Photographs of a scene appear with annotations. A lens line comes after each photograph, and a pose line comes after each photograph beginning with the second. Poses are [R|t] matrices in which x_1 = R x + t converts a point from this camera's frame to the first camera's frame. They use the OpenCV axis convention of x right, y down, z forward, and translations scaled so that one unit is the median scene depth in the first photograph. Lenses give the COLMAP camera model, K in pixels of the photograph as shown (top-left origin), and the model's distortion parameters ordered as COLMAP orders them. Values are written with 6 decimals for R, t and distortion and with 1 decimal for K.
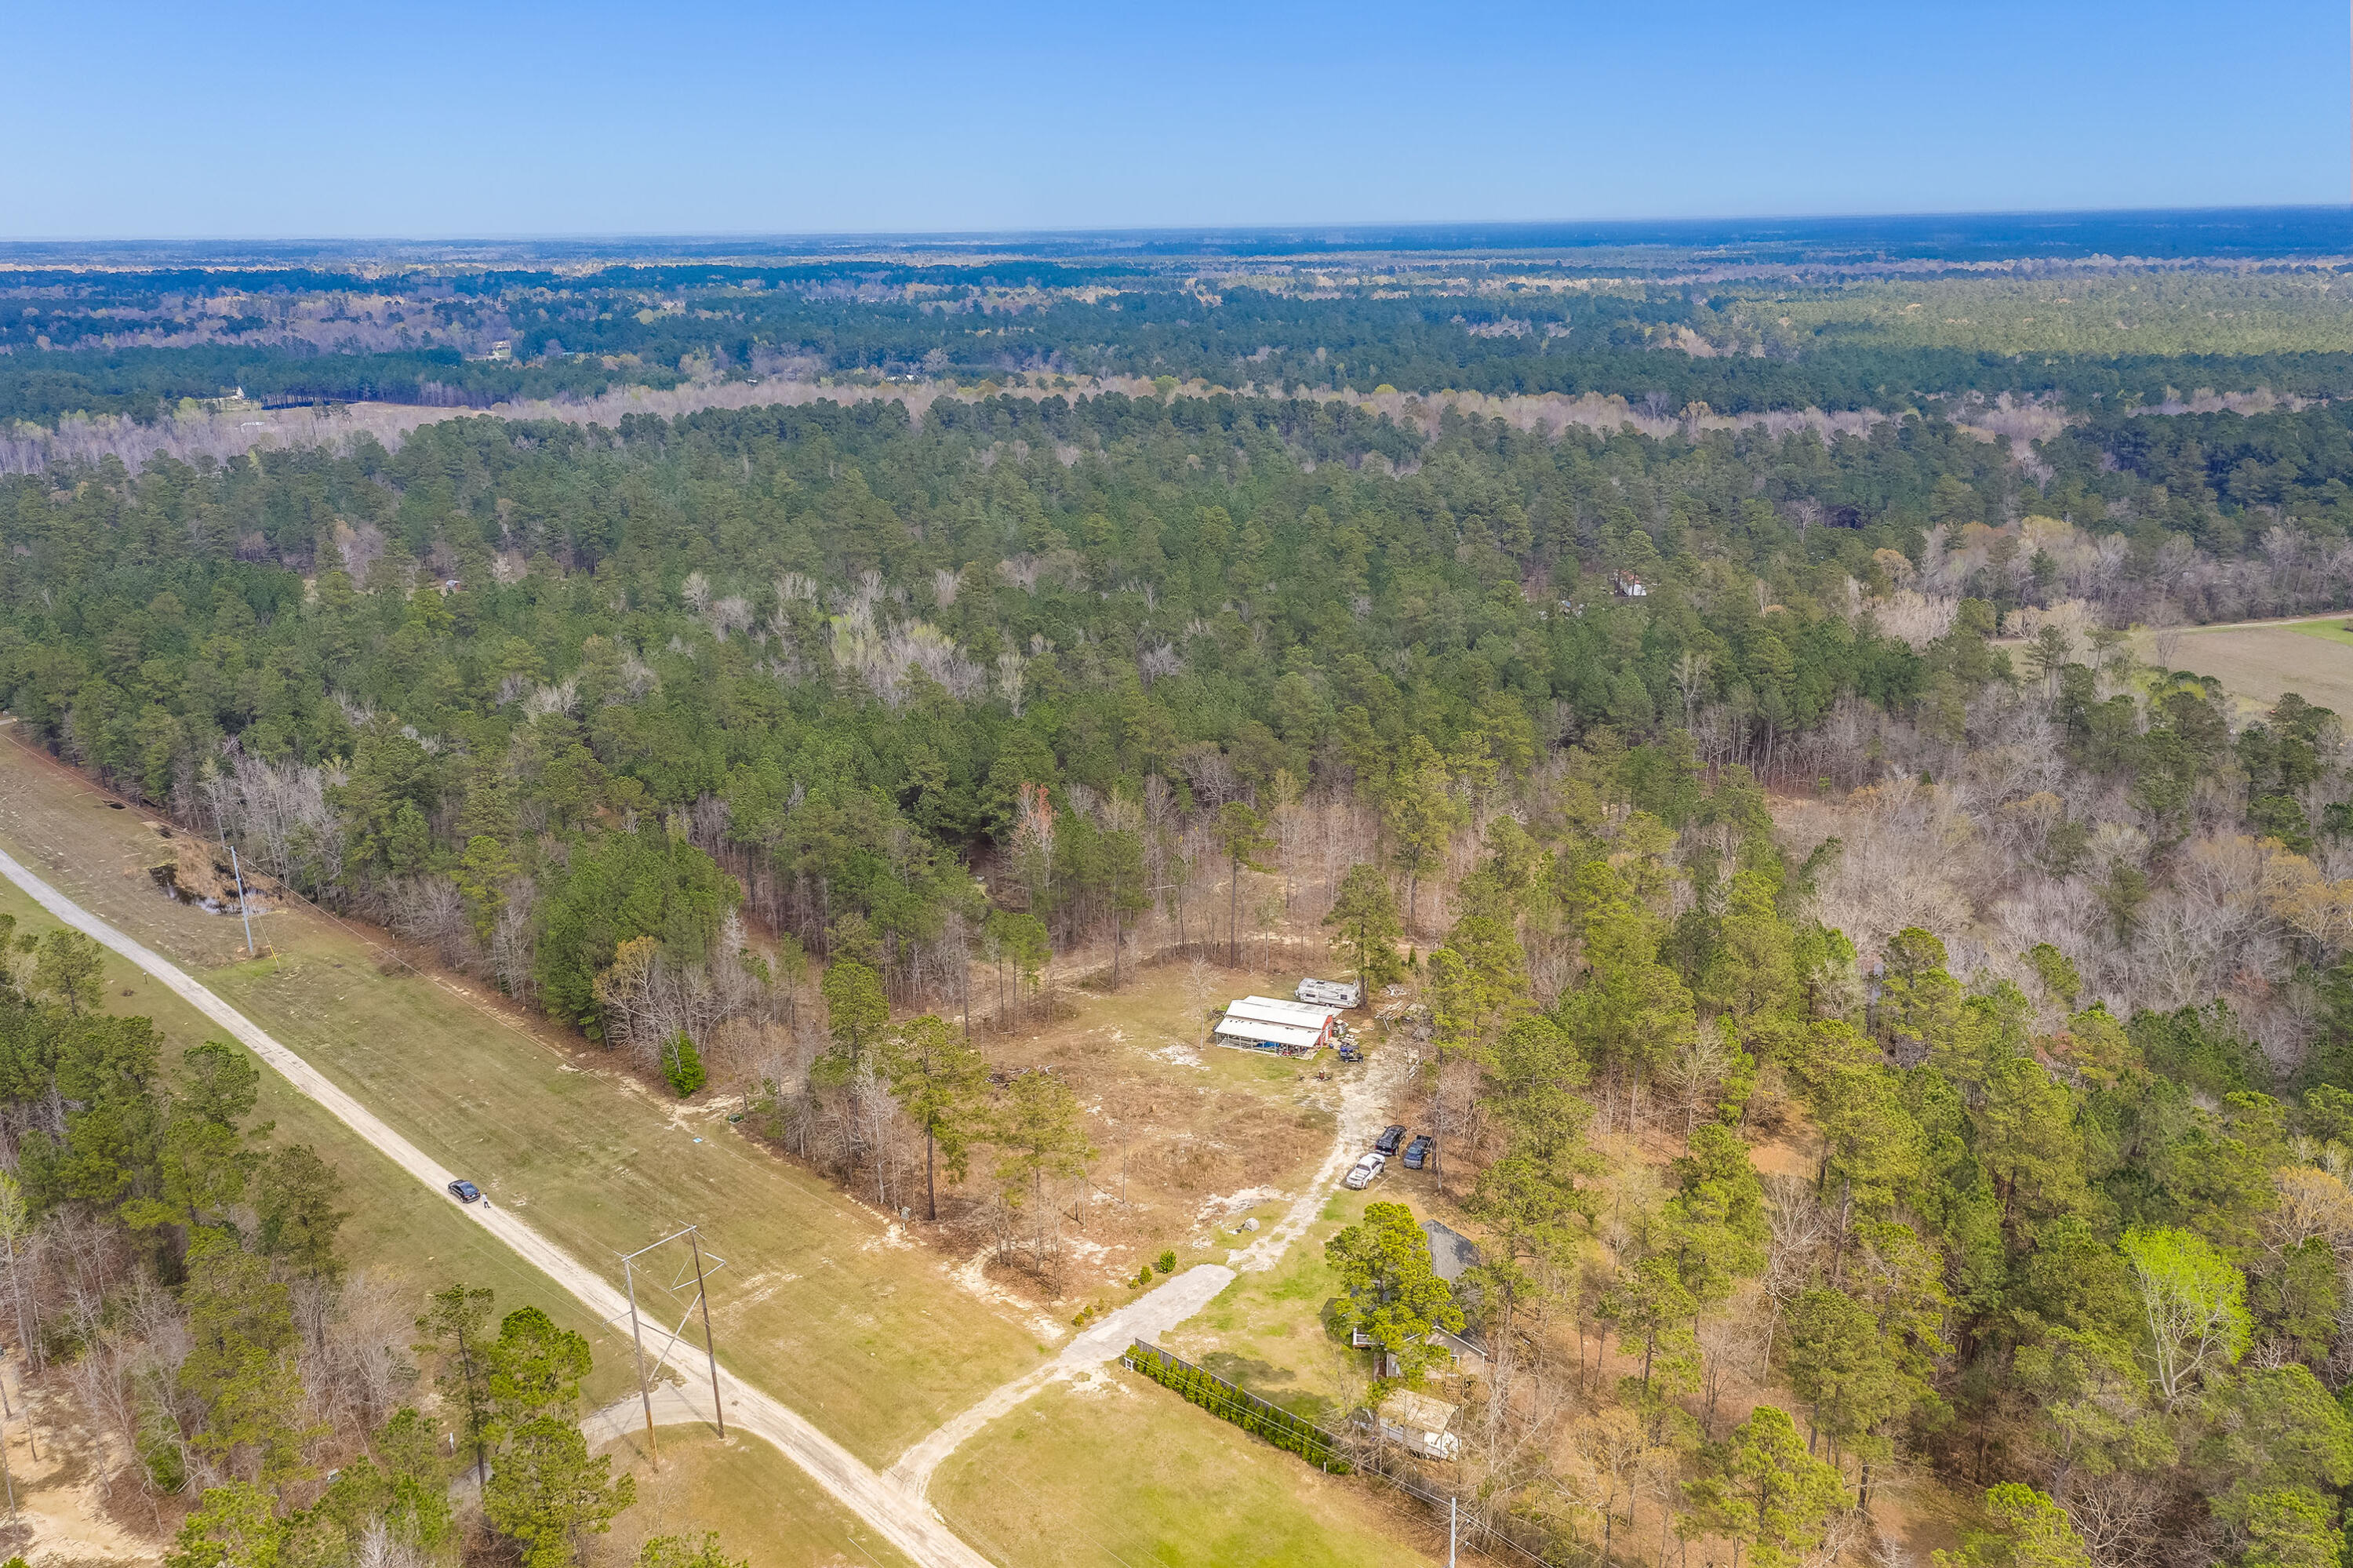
lens RADIAL K [[1921.7, 0, 1176.5], [0, 1921.7, 784.0], [0, 0, 1]] dist [0.011387, 0.009839]
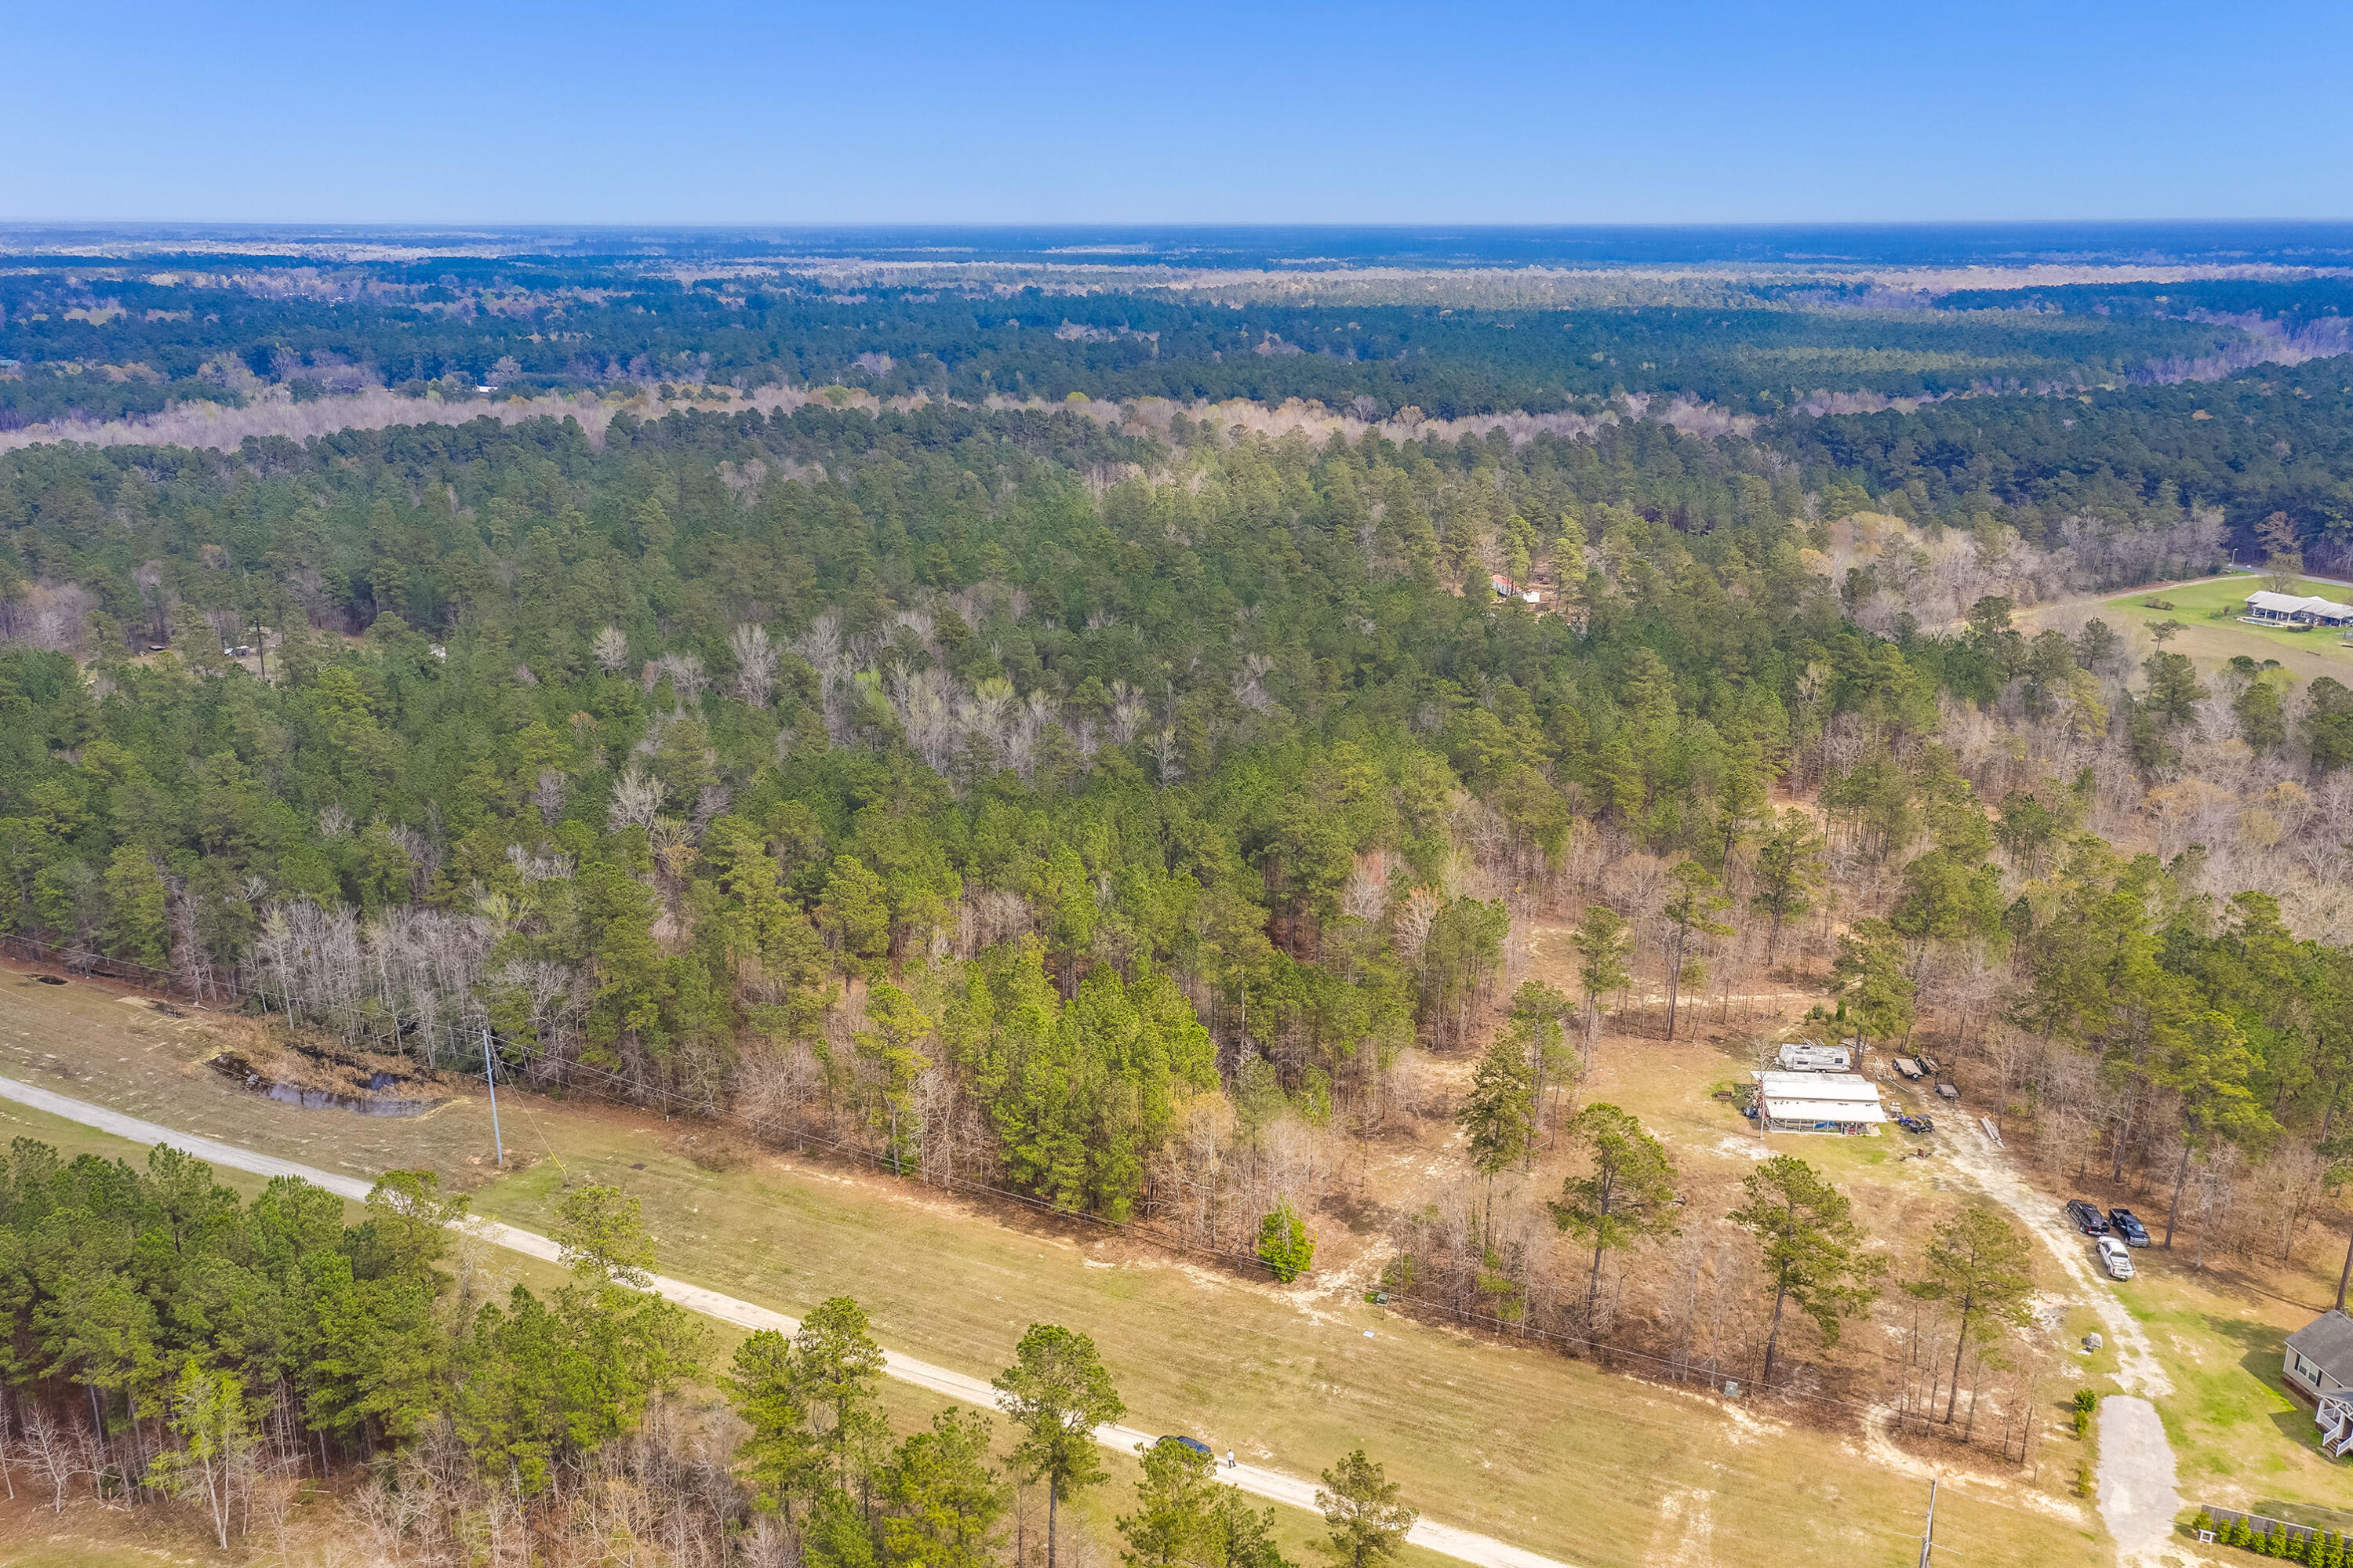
lens RADIAL K [[1921.7, 0, 1176.5], [0, 1921.7, 784.0], [0, 0, 1]] dist [0.011387, 0.009839]
pose [[0.950520, -0.072678, 0.302043, -0.347601], [0.073133, 0.997274, 0.009817, -0.039033], [-0.301933, 0.012759, 0.953244, 0.149756]]
